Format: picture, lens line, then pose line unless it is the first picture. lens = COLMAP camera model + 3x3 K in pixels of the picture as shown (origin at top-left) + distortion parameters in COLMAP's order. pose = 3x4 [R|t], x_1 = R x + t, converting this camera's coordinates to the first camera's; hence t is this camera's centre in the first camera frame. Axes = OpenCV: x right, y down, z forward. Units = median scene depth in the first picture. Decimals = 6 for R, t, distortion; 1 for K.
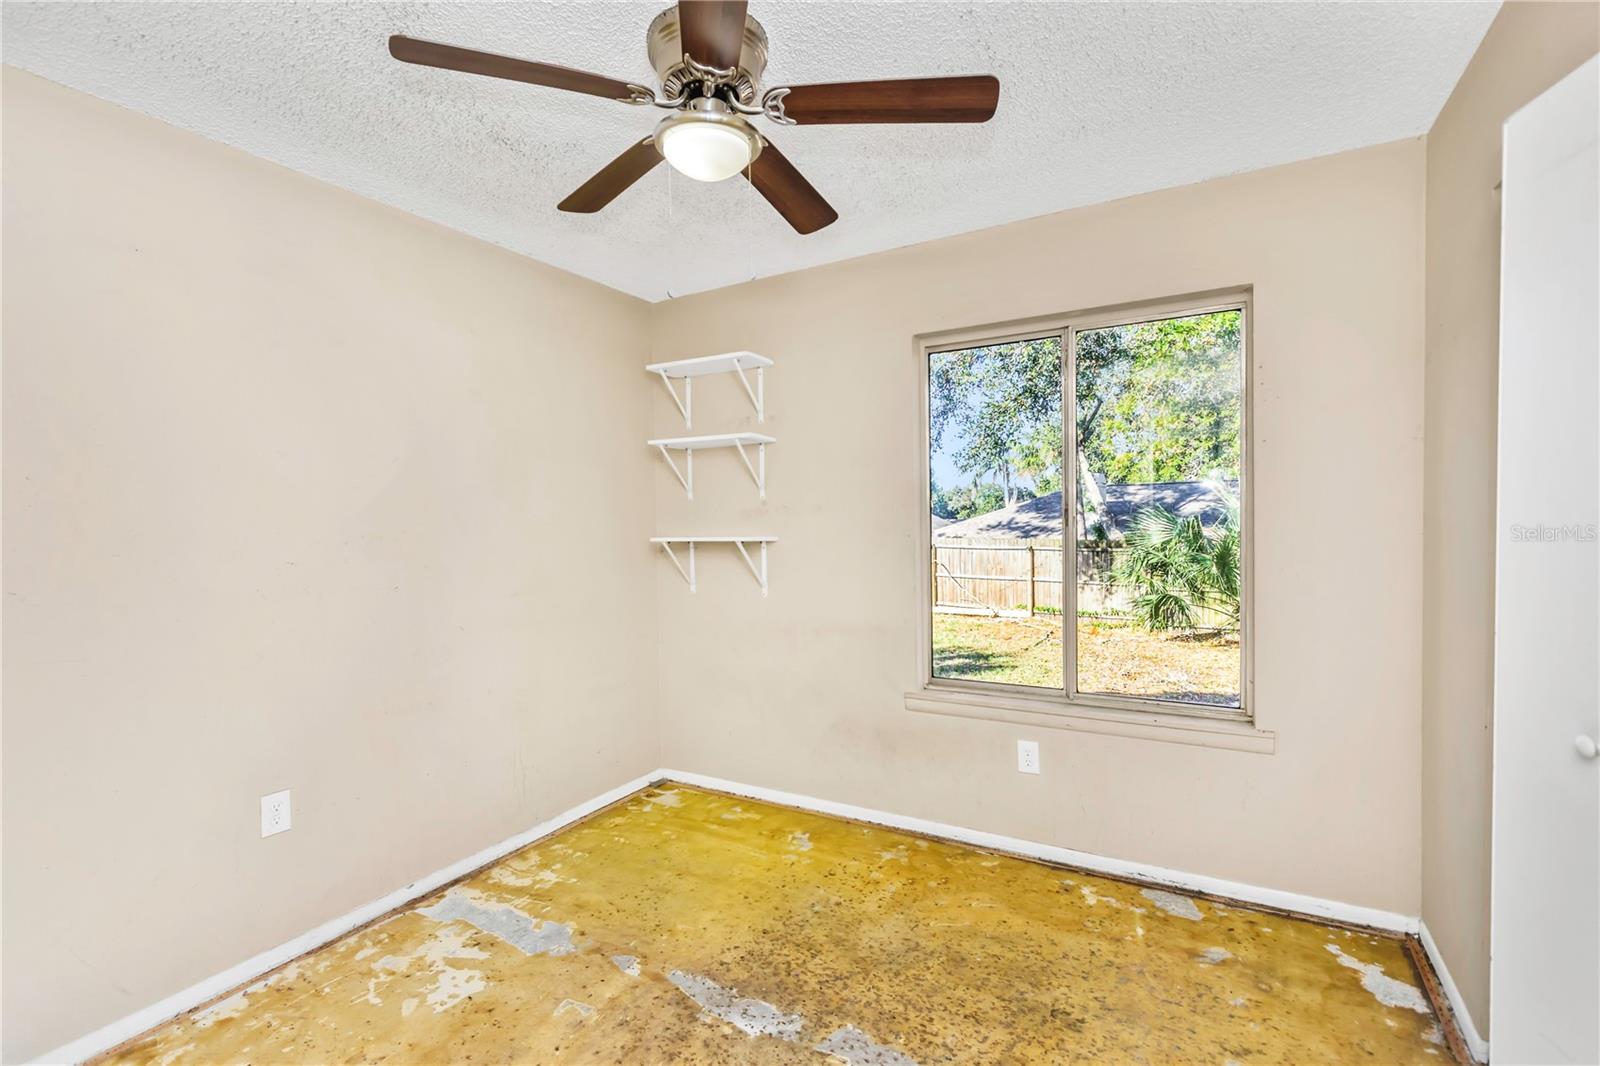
lens RADIAL K [[753.6, 0, 796.4], [0, 753.6, 514.8], [0, 0, 1]] dist [0.003300, -0.000049]
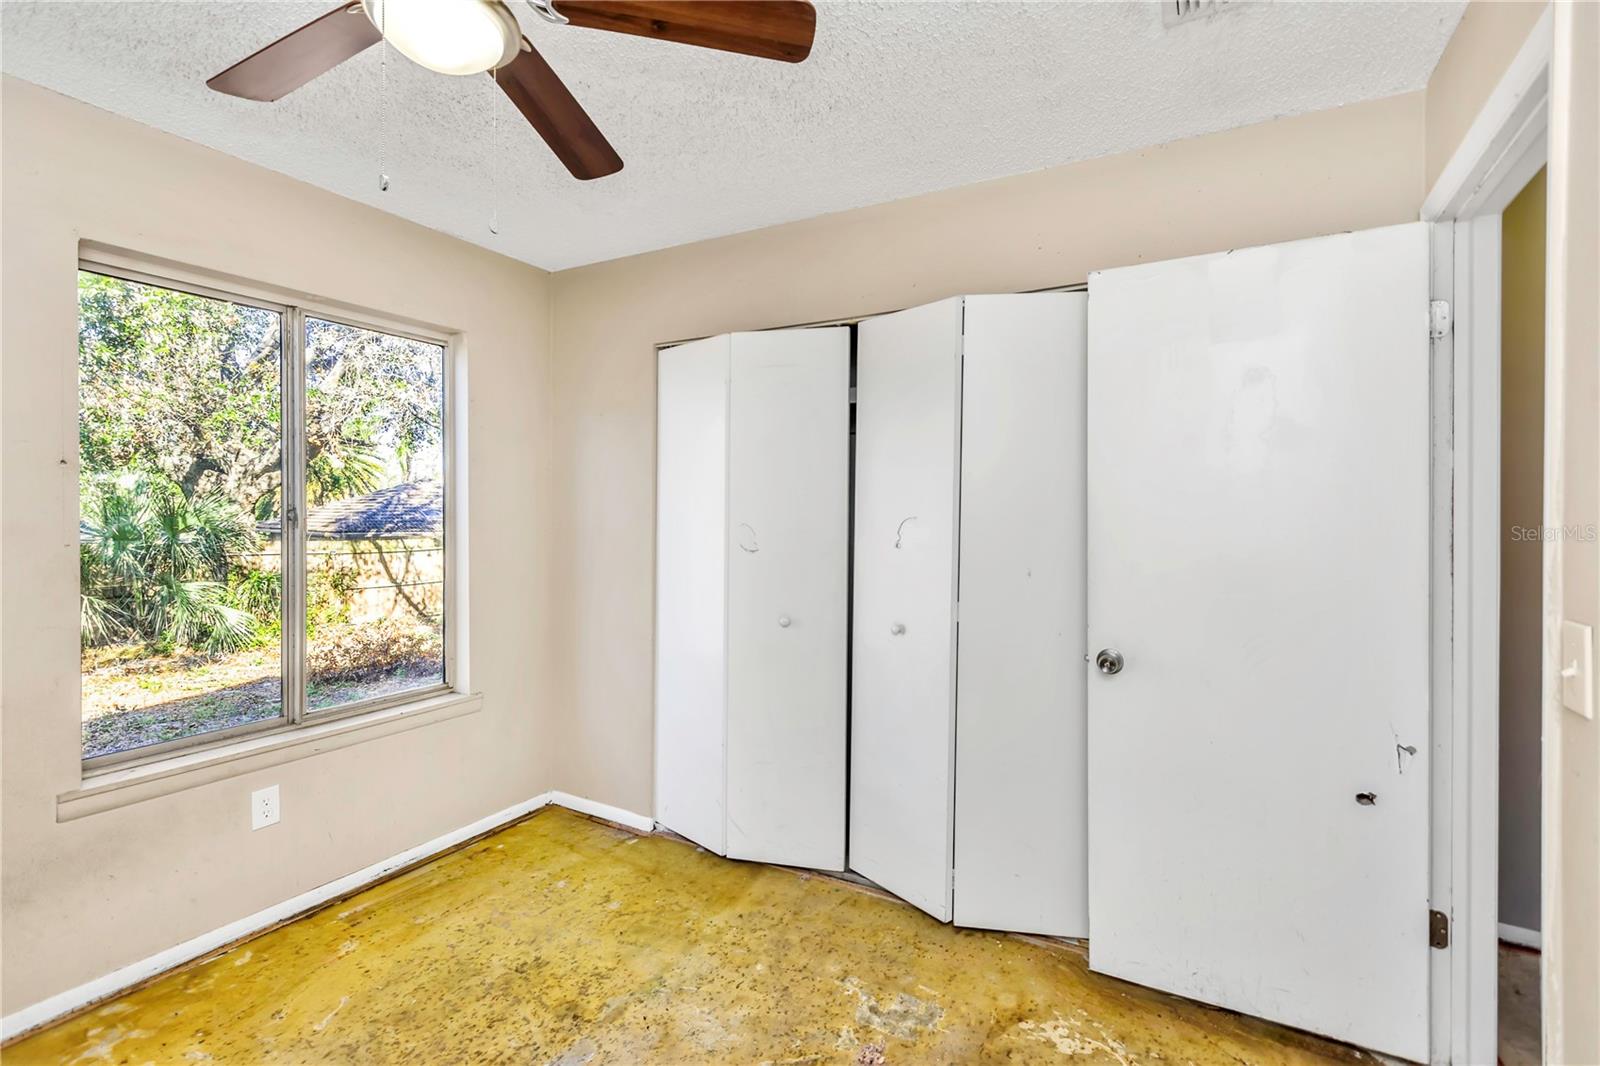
lens RADIAL K [[778.0, 0, 800.0], [0, 778.0, 533.0], [0, 0, 1]] dist [0.003262, 0.000488]
pose [[-0.037929, -0.010500, 0.999225, -0.608205], [-0.009344, 0.999905, 0.010153, 0.009632], [-0.999237, -0.008952, -0.038024, 0.494630]]
